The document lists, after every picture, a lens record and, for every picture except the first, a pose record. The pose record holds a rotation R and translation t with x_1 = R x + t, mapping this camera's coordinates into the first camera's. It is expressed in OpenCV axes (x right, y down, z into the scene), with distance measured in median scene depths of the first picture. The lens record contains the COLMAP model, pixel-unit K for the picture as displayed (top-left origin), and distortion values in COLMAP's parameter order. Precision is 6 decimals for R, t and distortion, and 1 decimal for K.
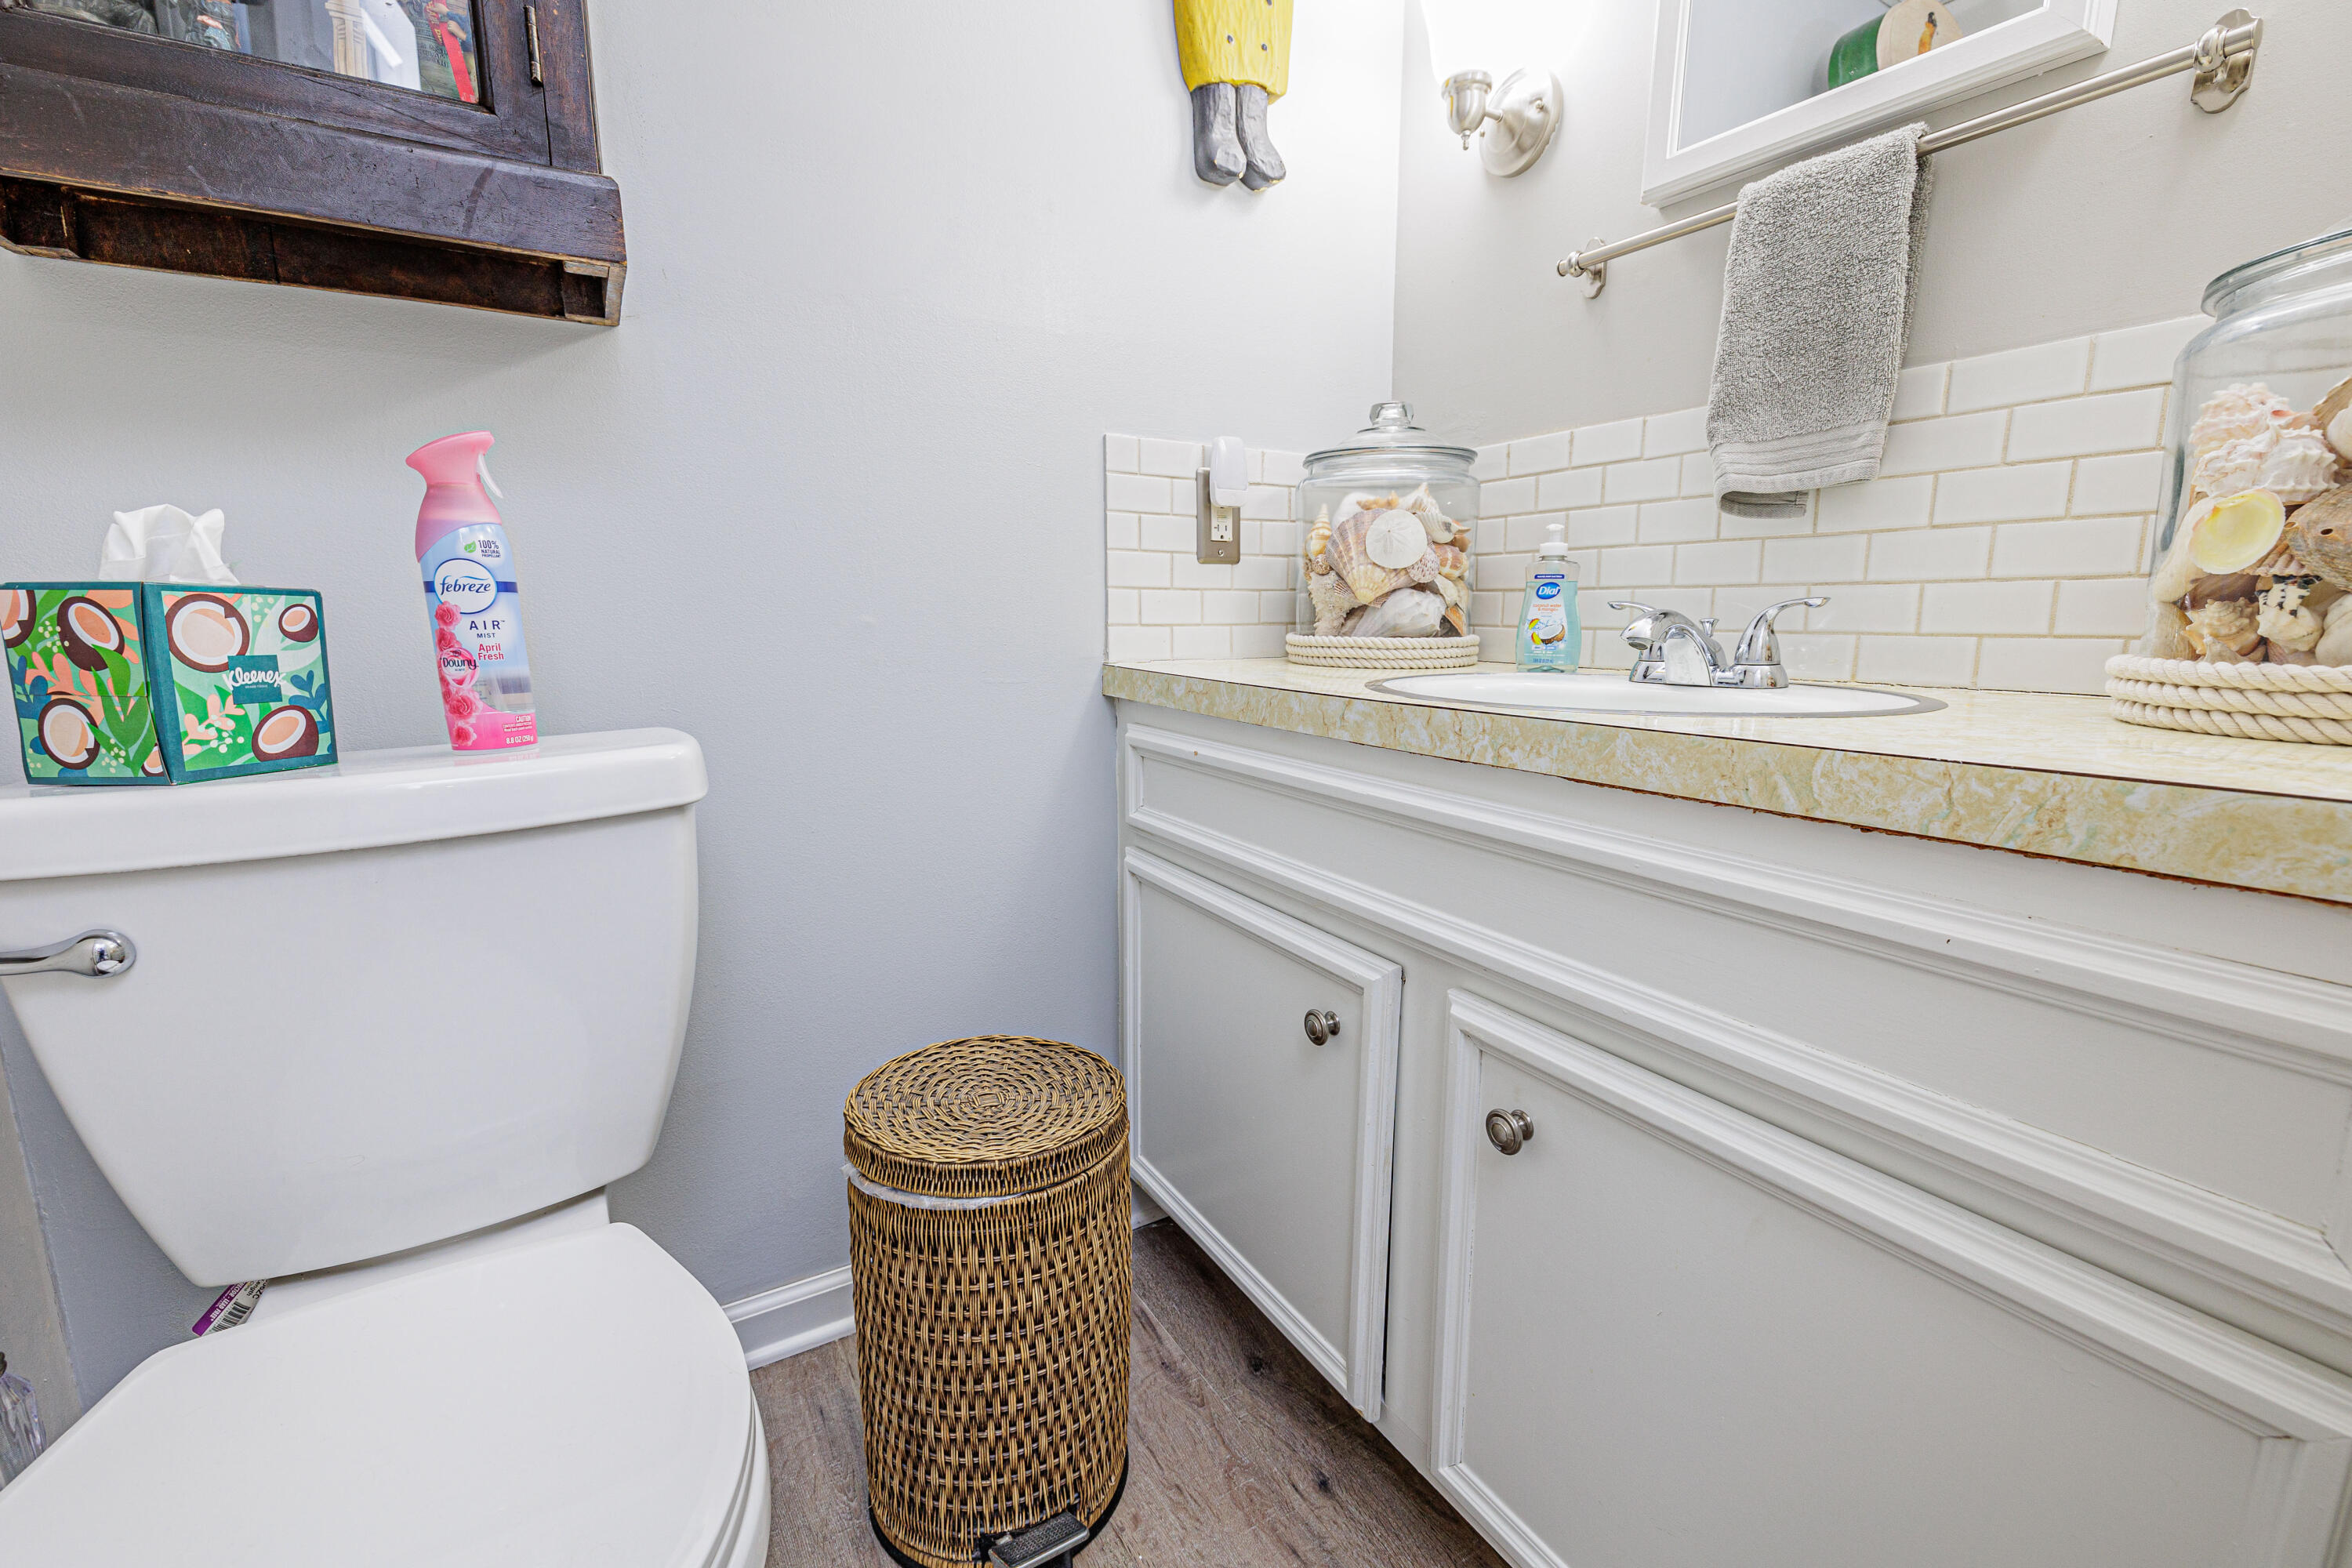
lens RADIAL K [[988.5, 0, 1176.0], [0, 988.5, 784.0], [0, 0, 1]] dist [-0.002854, -0.000150]
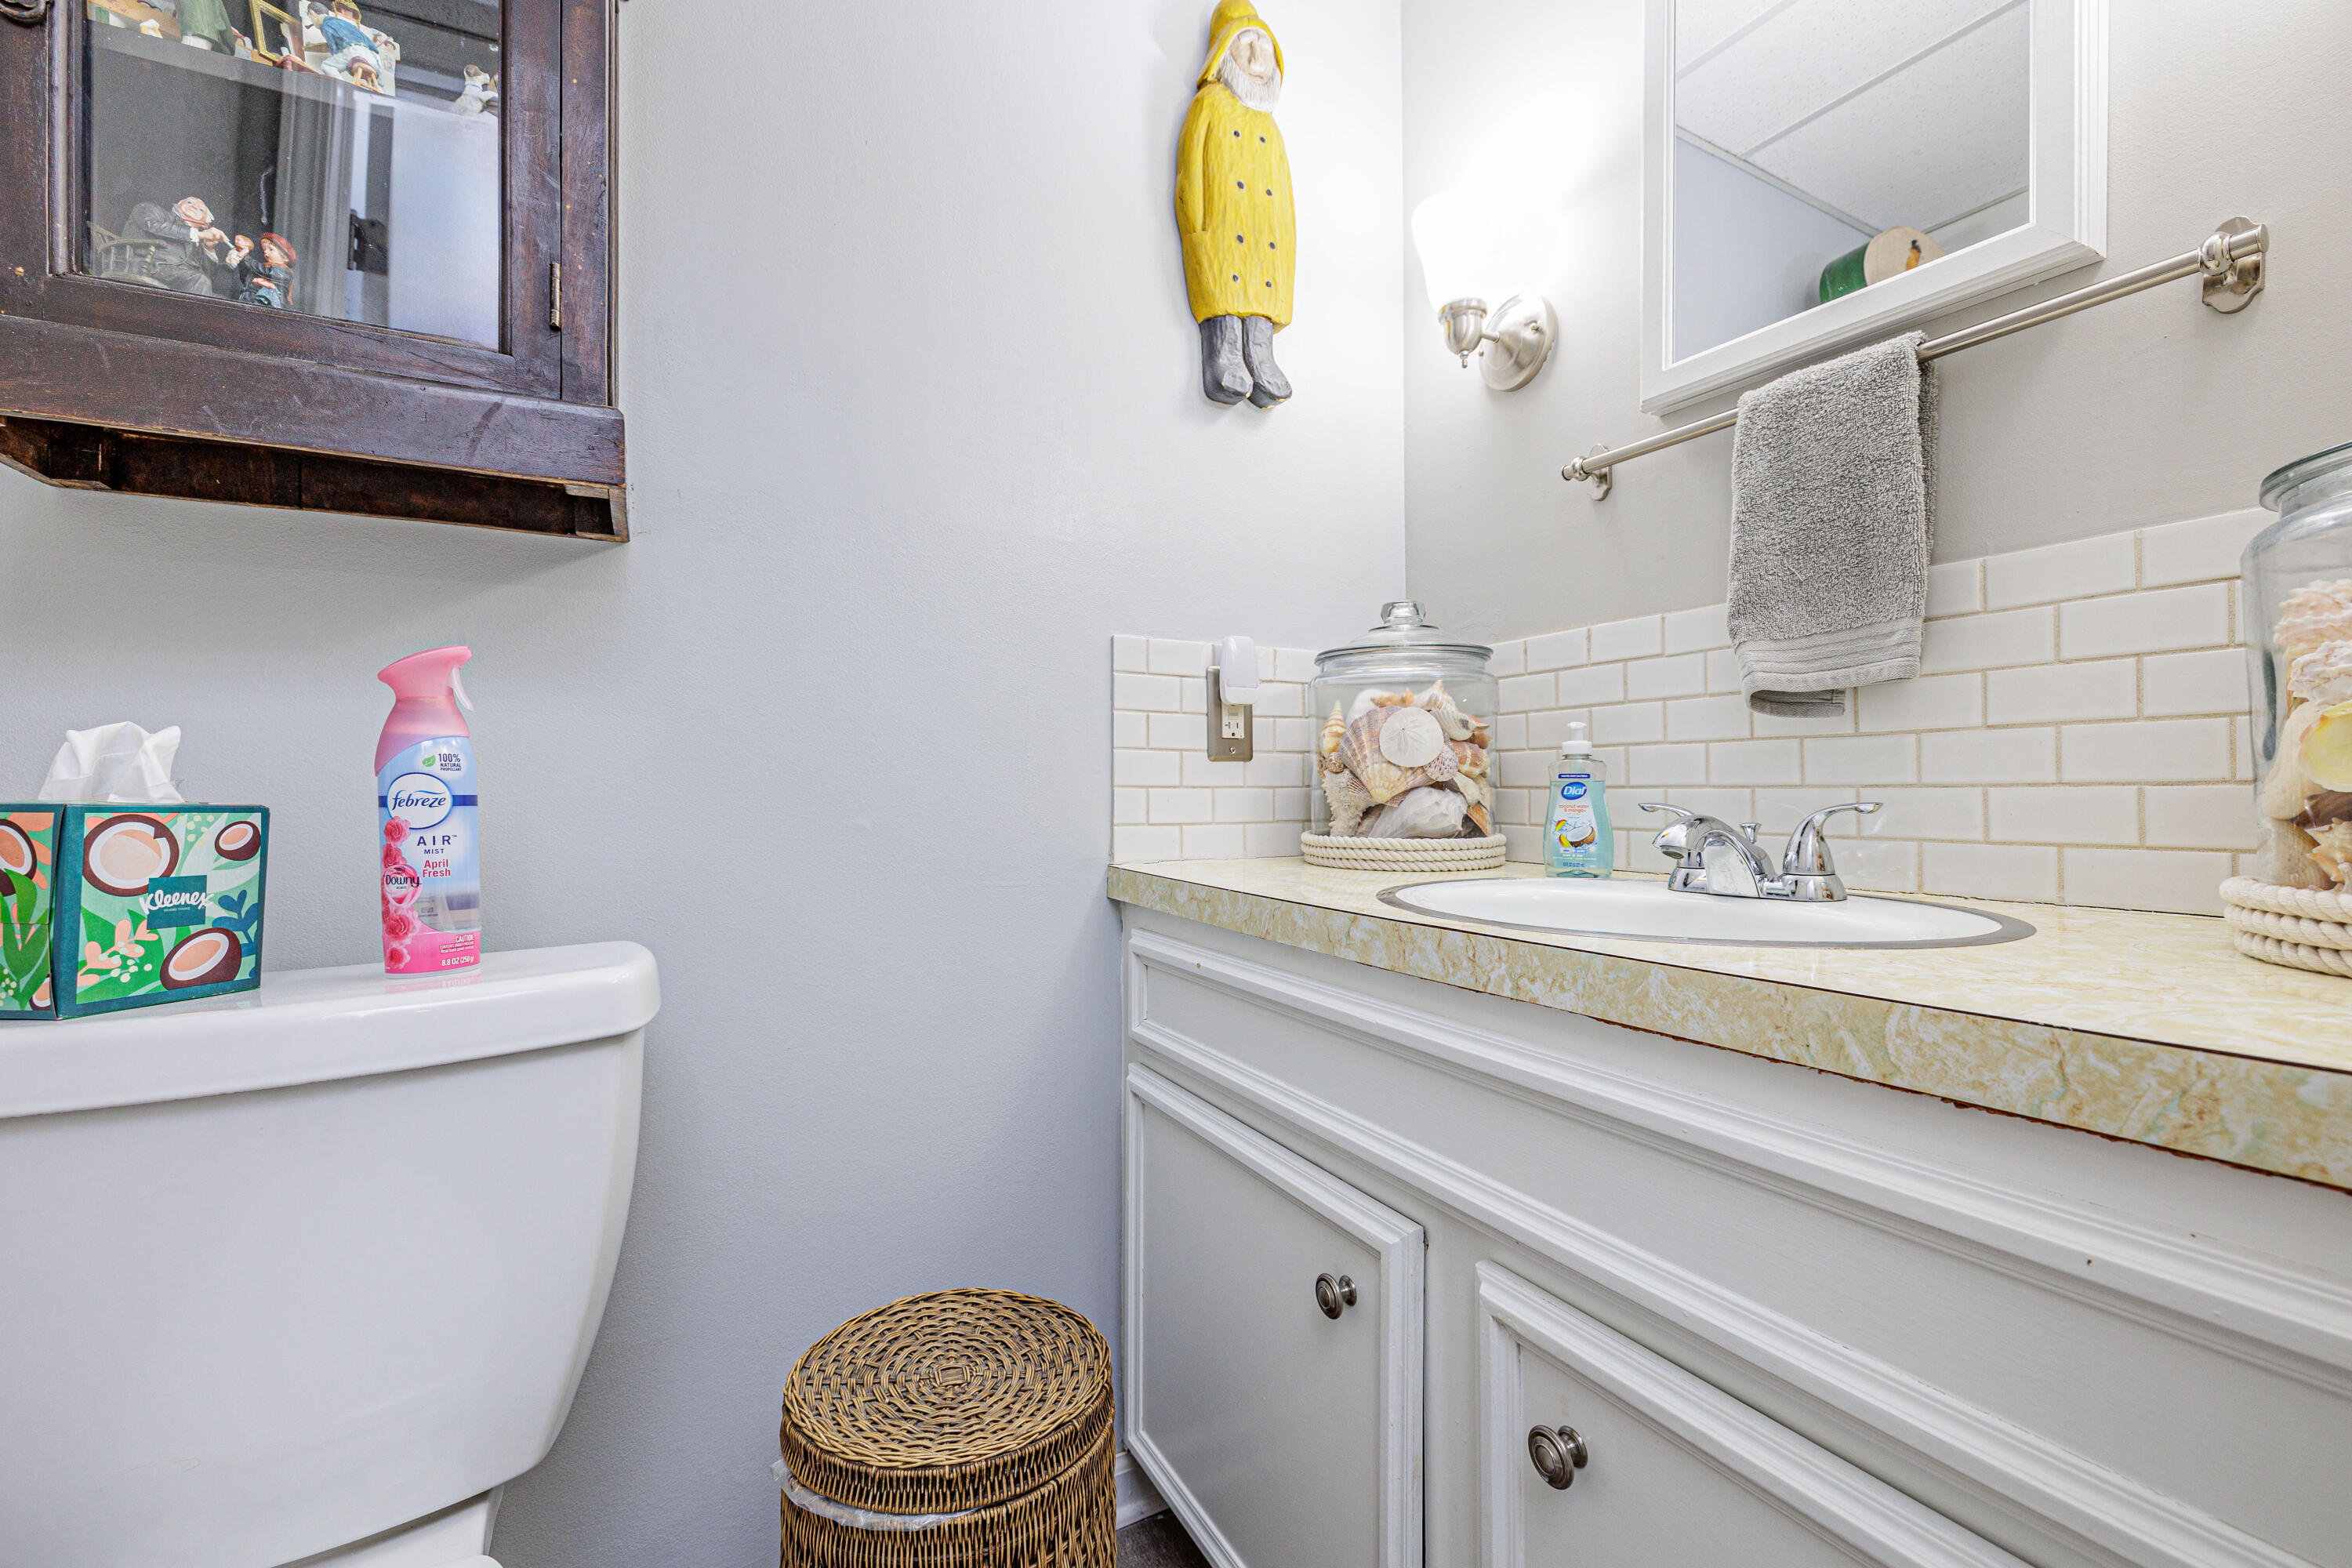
lens RADIAL K [[988.5, 0, 1176.0], [0, 988.5, 784.0], [0, 0, 1]] dist [-0.002854, -0.000150]
pose [[0.998987, -0.003311, -0.044884, 0.054096], [-0.004797, 0.983778, -0.179329, -0.042200], [0.044750, 0.179362, 0.982765, 0.074700]]
